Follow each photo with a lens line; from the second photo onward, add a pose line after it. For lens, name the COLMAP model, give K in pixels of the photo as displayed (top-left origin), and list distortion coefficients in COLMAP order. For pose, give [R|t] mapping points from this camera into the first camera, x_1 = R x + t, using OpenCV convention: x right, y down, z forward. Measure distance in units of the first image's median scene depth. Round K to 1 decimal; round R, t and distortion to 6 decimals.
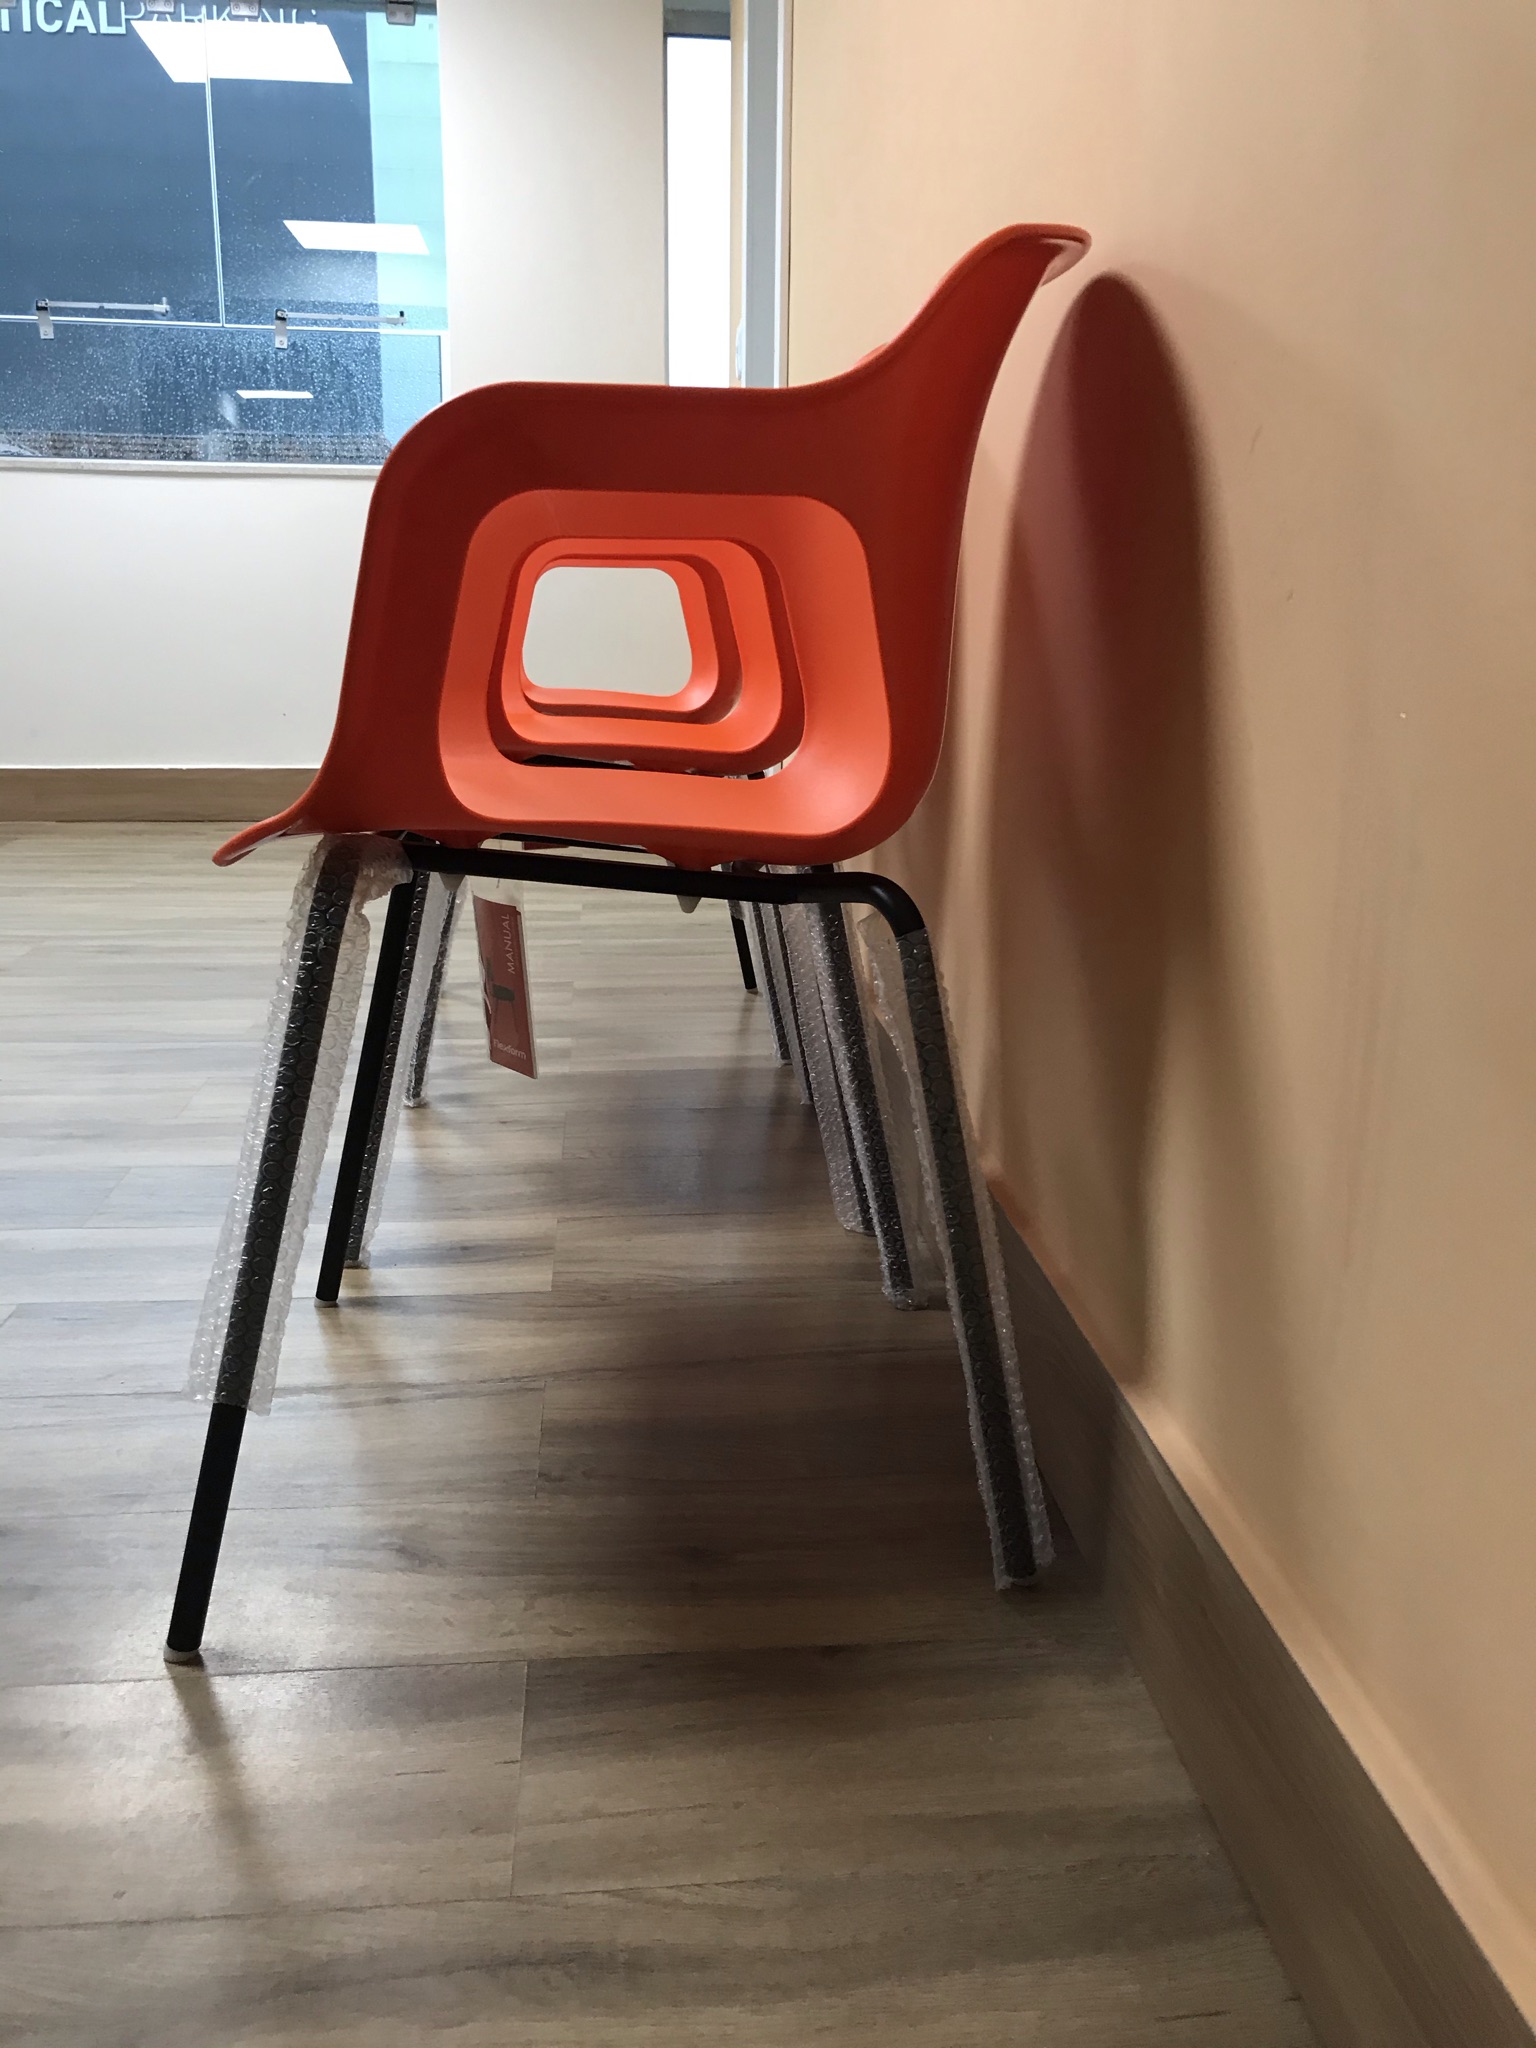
lens RADIAL K [[1664.8, 0, 767.5], [0, 1664.8, 1012.9], [0, 0, 1]] dist [0.016707, -0.008685]
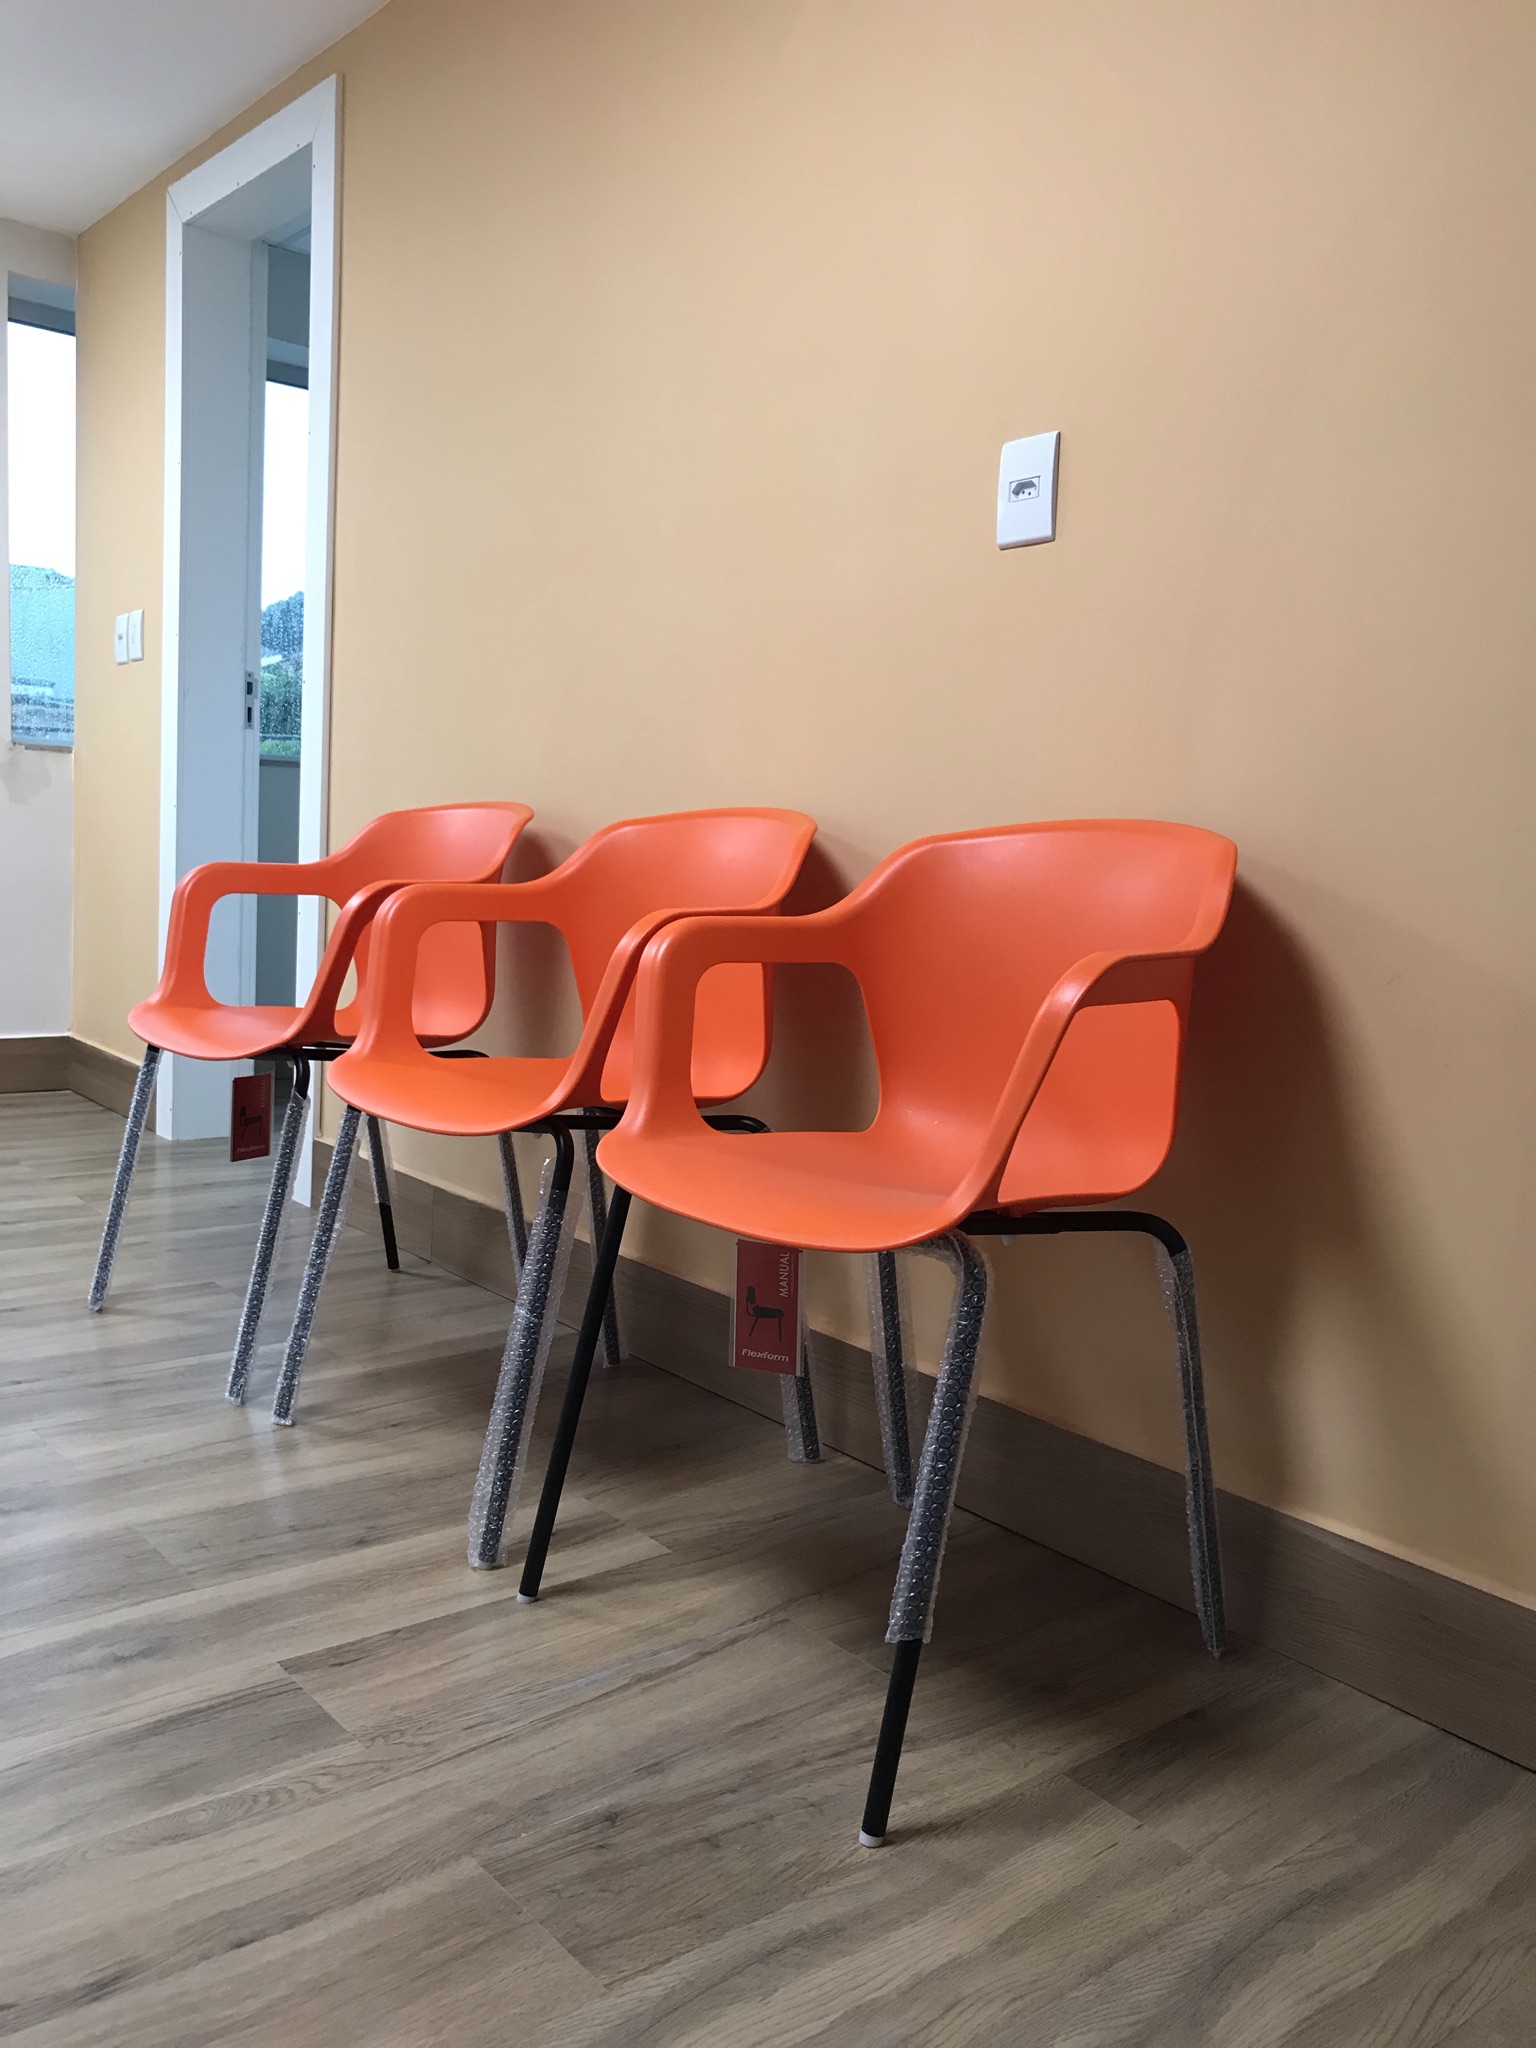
lens RADIAL K [[1664.8, 0, 776.7], [0, 1664.8, 1027.3], [0, 0, 1]] dist [0.016707, -0.008685]
pose [[0.828062, -0.030106, 0.559827, -0.840922], [0.092923, 0.992116, -0.084091, -0.117060], [-0.552882, 0.121654, 0.824331, -0.105033]]
